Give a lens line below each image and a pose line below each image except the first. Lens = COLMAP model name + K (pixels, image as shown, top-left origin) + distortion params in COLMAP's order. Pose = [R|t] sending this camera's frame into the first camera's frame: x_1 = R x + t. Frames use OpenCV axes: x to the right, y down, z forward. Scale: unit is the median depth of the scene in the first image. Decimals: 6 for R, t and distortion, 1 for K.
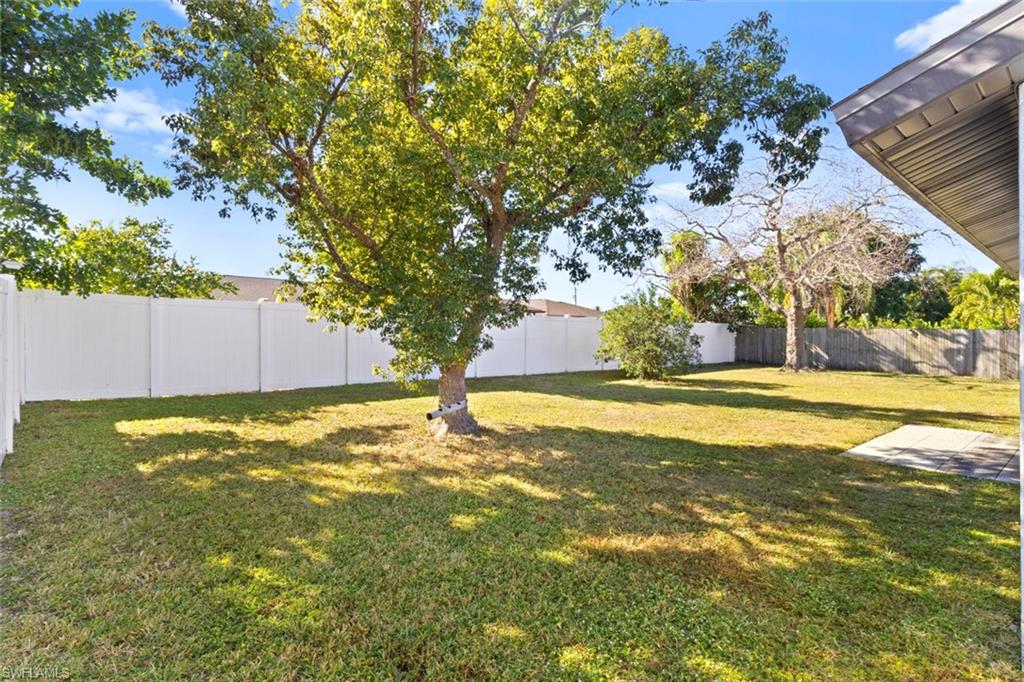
lens RADIAL K [[508.2, 0, 507.6], [0, 508.2, 330.8], [0, 0, 1]] dist [0.005398, -0.001240]
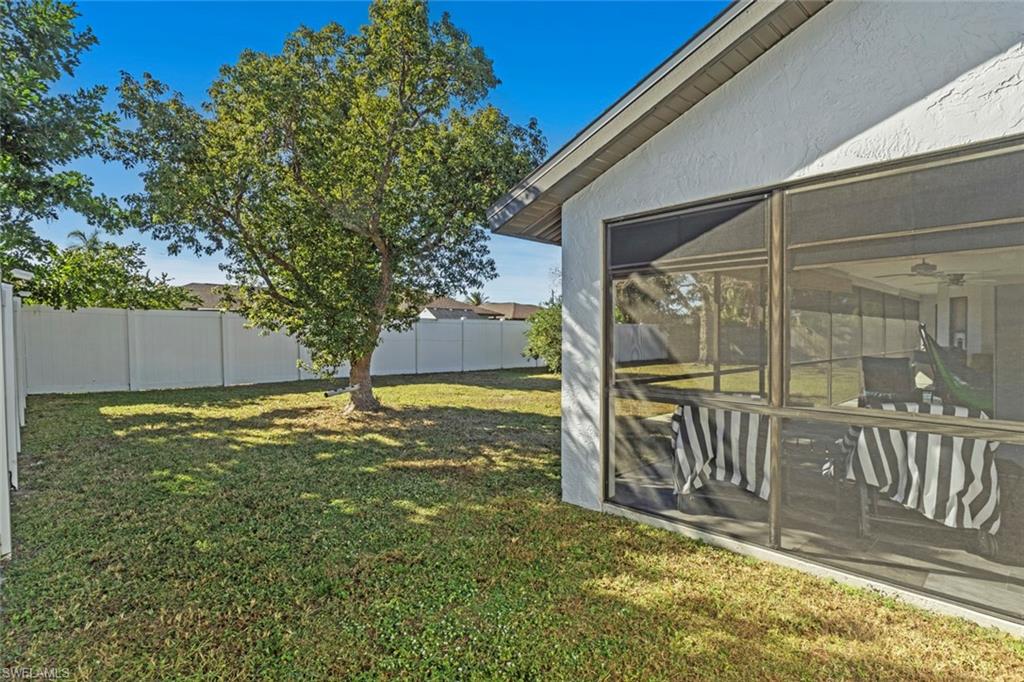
lens RADIAL K [[508.2, 0, 515.6], [0, 508.2, 345.7], [0, 0, 1]] dist [0.005398, -0.001240]
pose [[0.999652, -0.012301, 0.023329, 0.254067], [0.011695, 0.999595, 0.025943, 0.000503], [-0.023639, -0.025661, 0.999391, -0.312260]]
